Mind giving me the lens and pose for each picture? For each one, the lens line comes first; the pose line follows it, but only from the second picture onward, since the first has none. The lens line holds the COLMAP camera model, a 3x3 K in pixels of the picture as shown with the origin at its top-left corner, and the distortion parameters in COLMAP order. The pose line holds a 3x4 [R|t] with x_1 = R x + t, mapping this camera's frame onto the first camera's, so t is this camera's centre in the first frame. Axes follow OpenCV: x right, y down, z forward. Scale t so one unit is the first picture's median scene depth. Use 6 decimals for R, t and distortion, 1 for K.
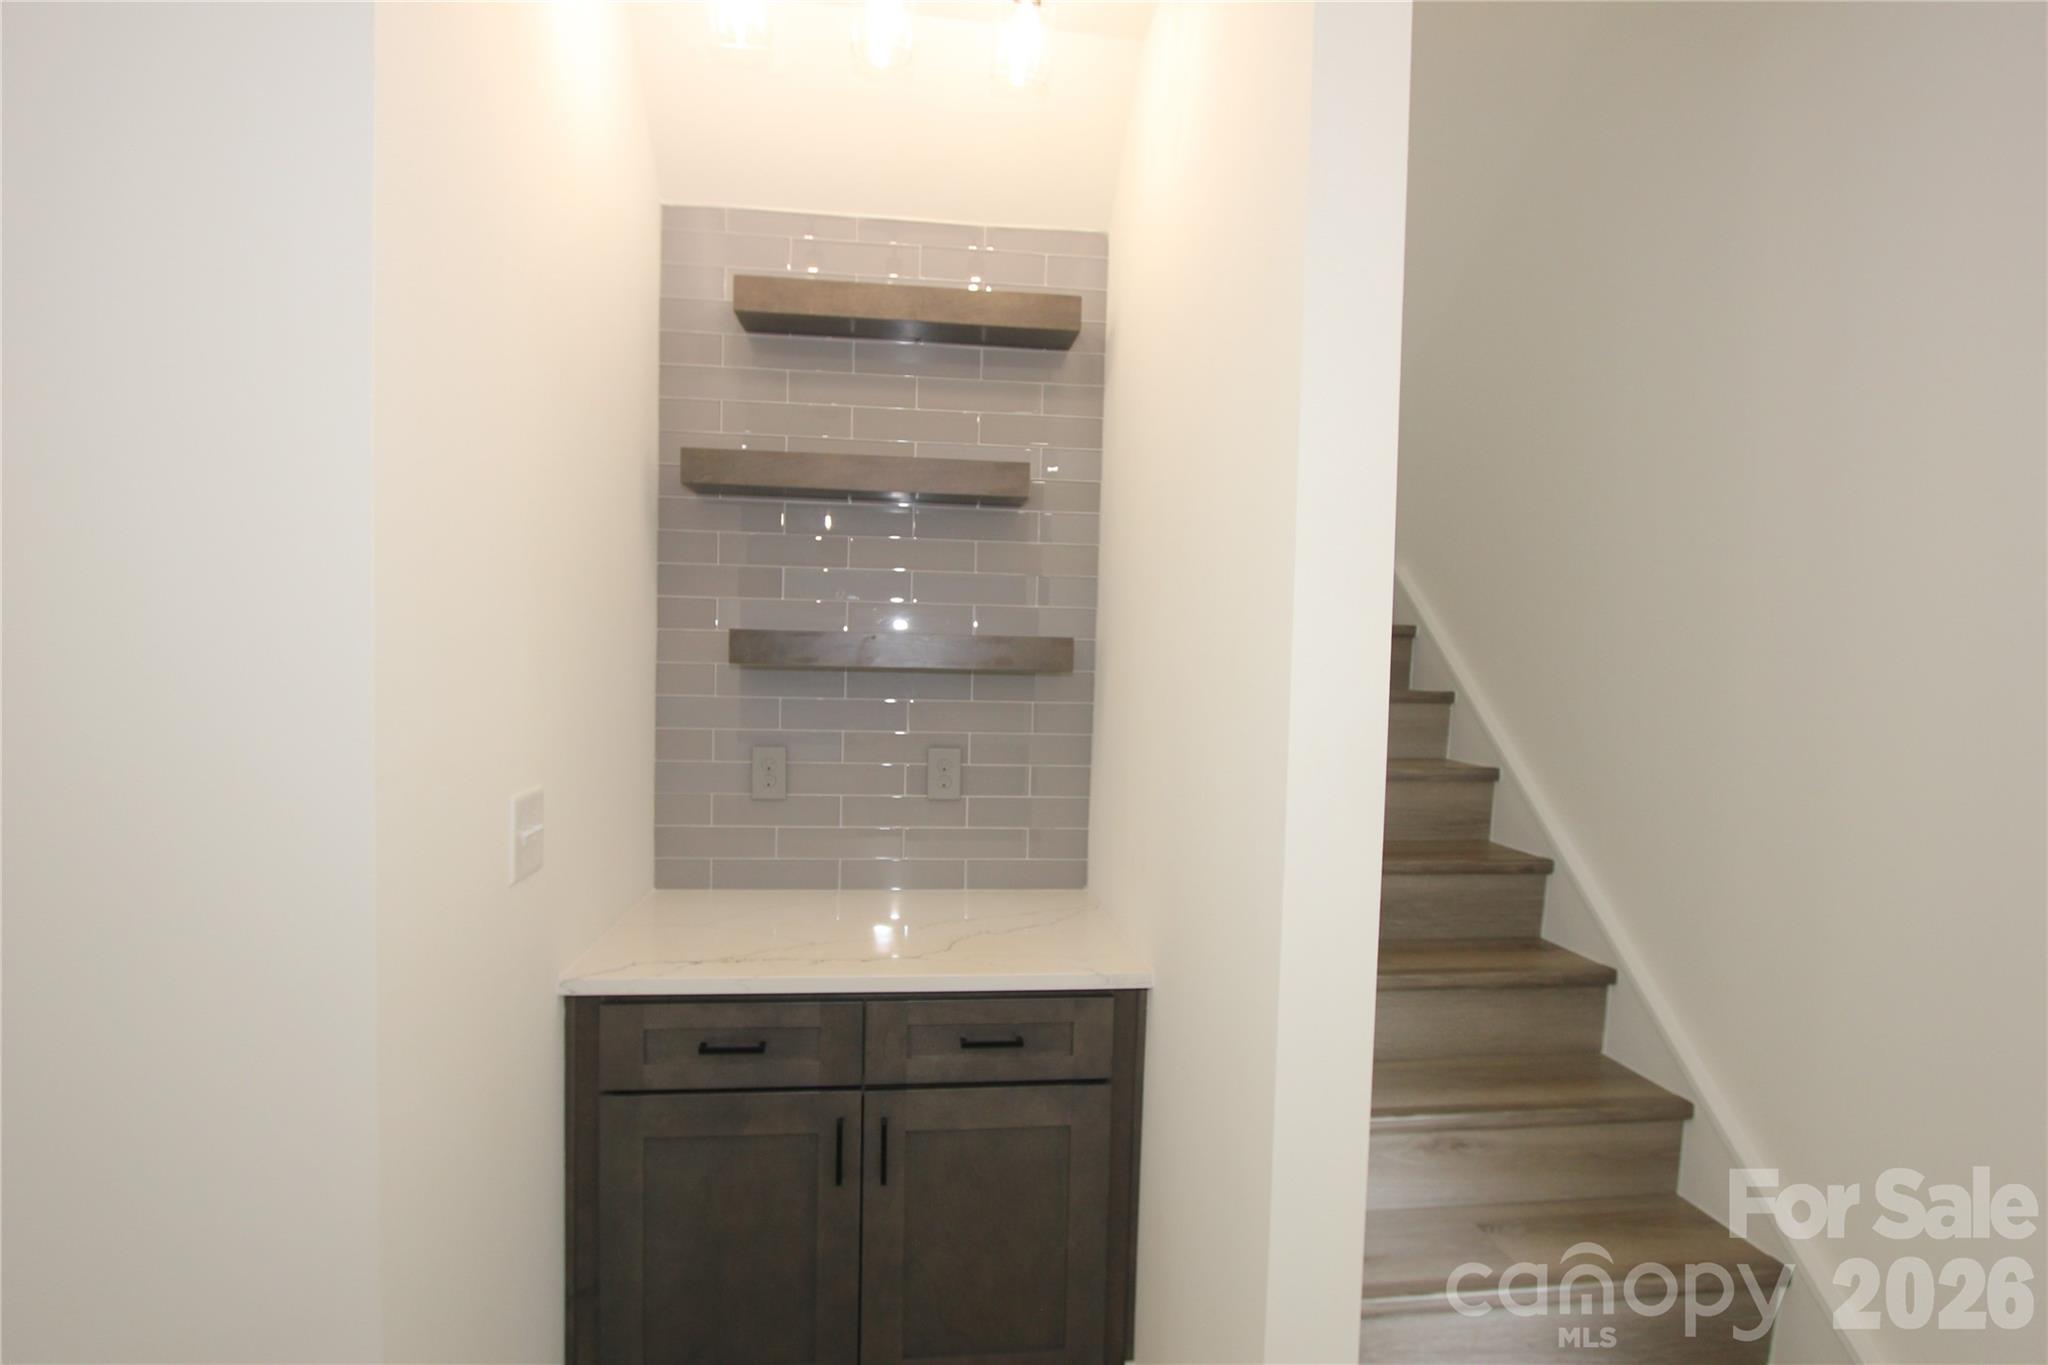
lens RADIAL K [[992.4, 0, 1022.8], [0, 992.4, 690.5], [0, 0, 1]] dist [-0.017340, 0.002932]
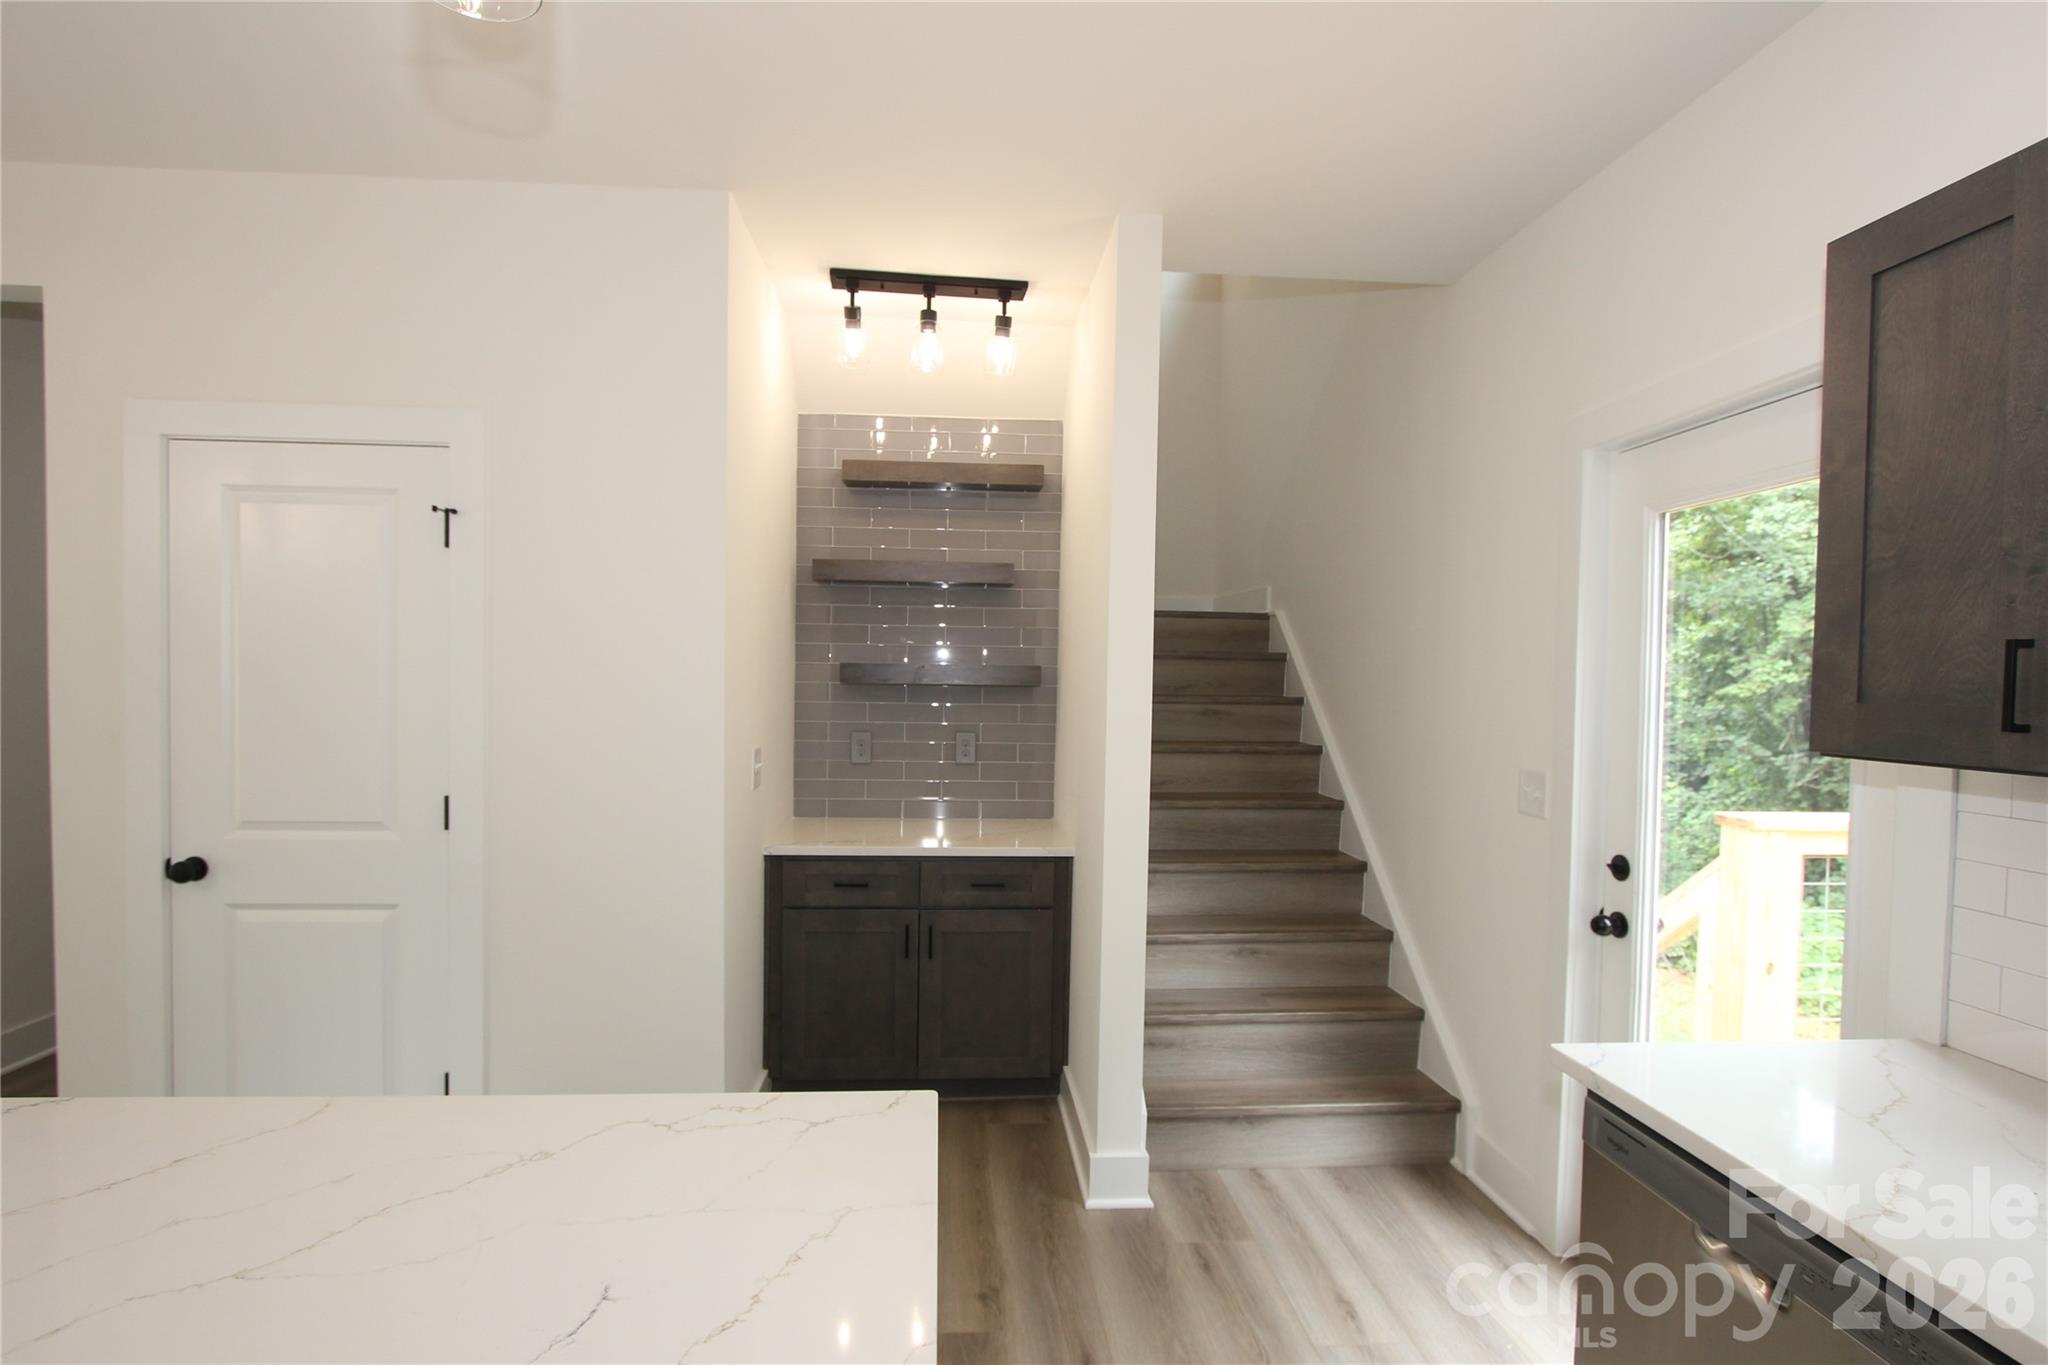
lens RADIAL K [[992.4, 0, 1027.5], [0, 992.4, 683.8], [0, 0, 1]] dist [-0.017340, 0.002932]
pose [[0.999193, -0.007708, -0.039411, 0.098262], [0.006848, 0.999736, -0.021930, 0.014409], [0.039570, 0.021643, 0.998982, -0.715188]]
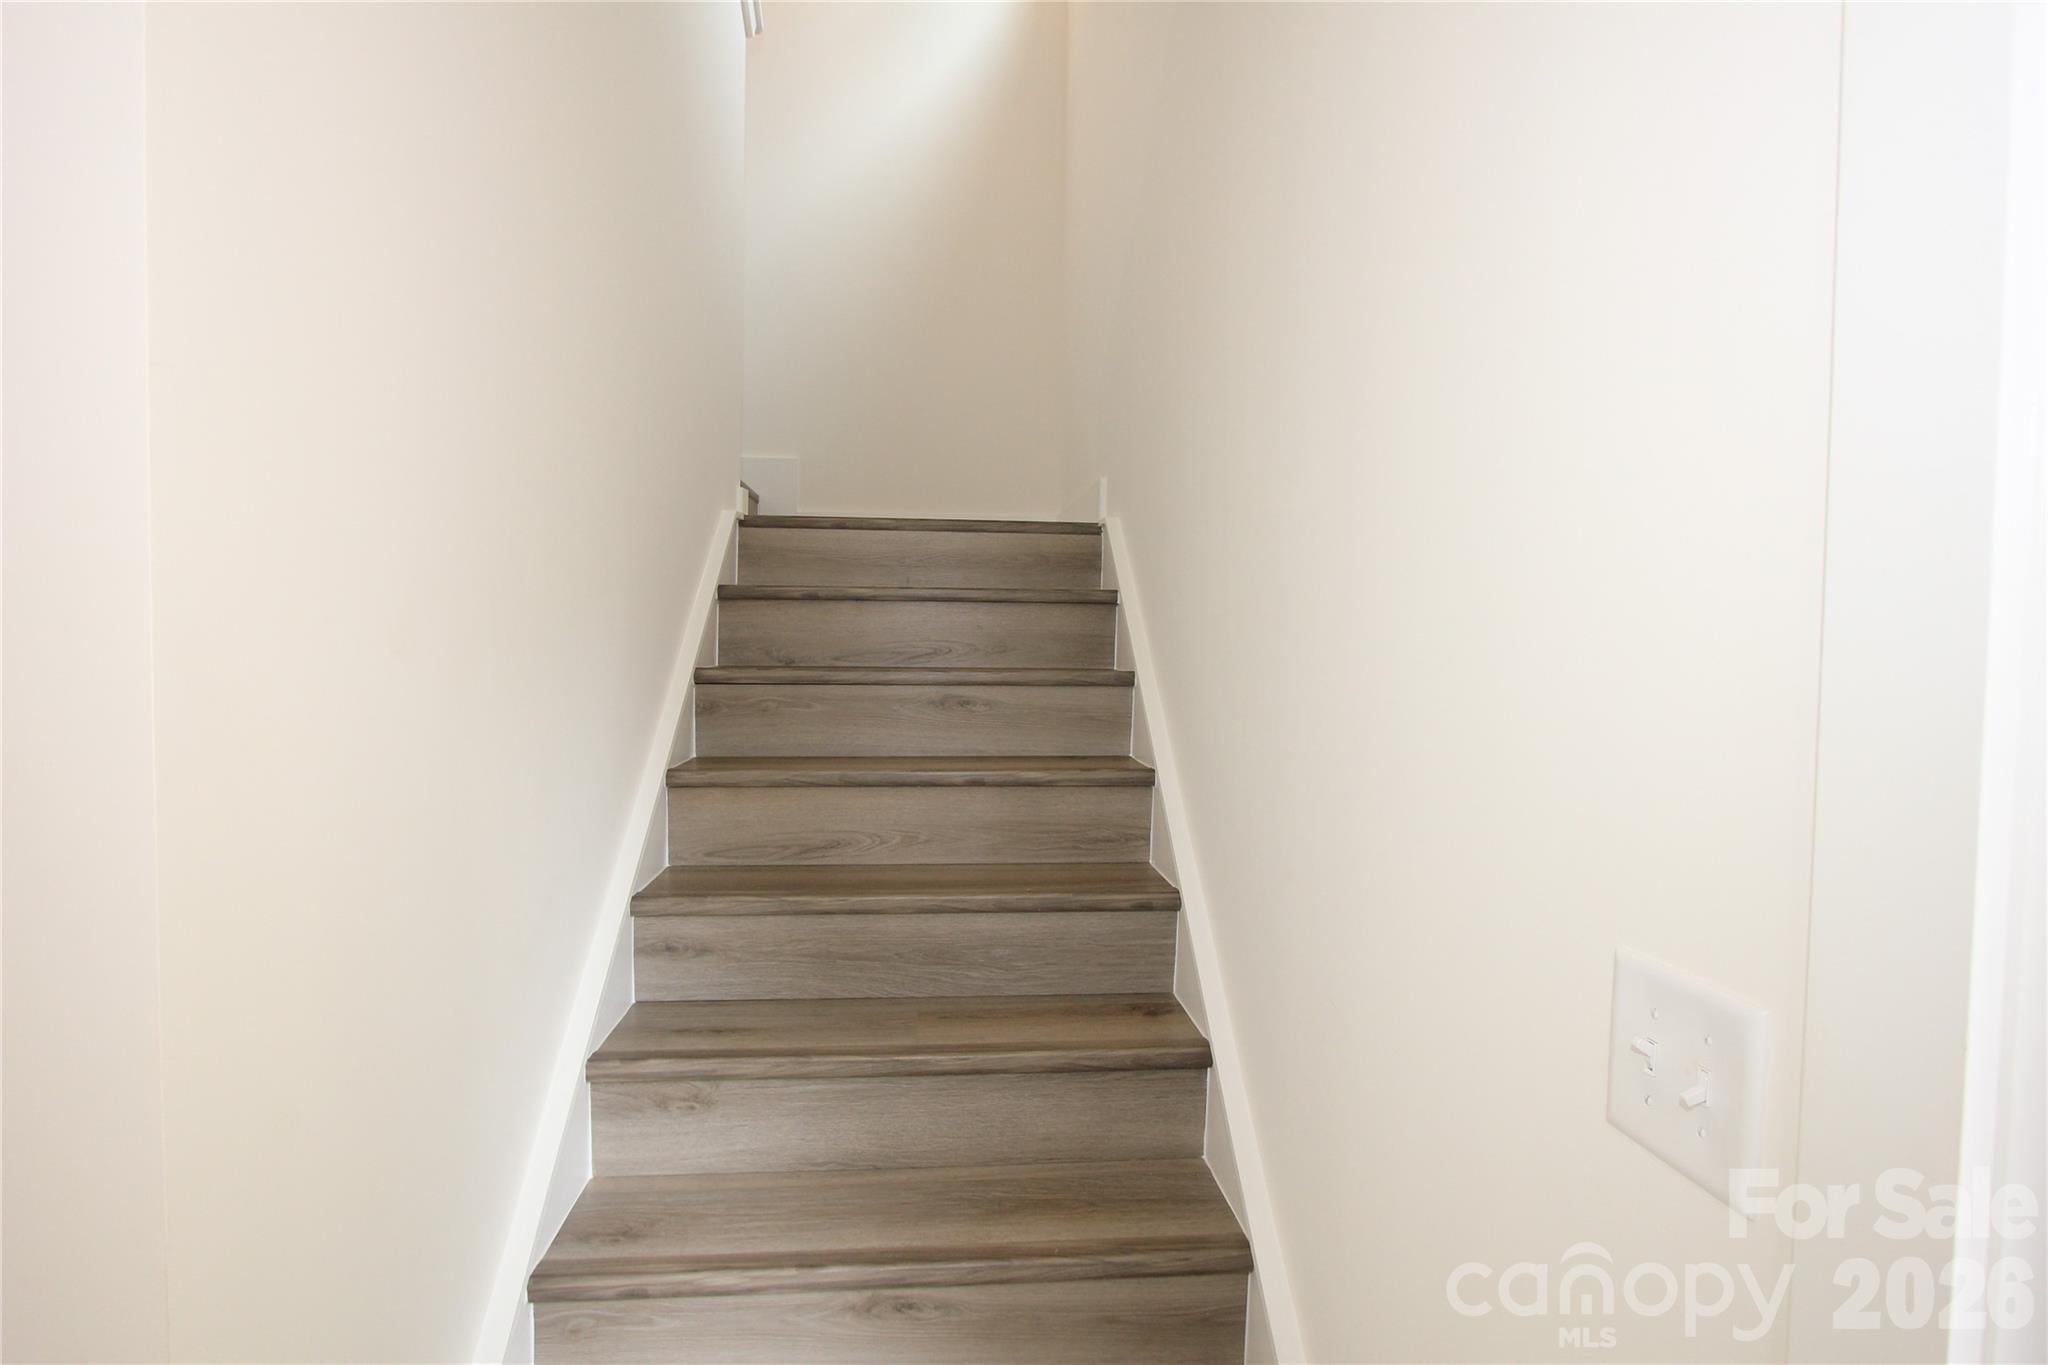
lens RADIAL K [[1022.2, 0, 1025.5], [0, 1022.2, 694.6], [0, 0, 1]] dist [-0.004239, -0.000261]
pose [[0.999681, -0.006142, -0.024484, 0.490729], [0.006418, 0.999917, 0.011205, 0.012494], [0.024413, -0.011358, 0.999637, 0.245173]]
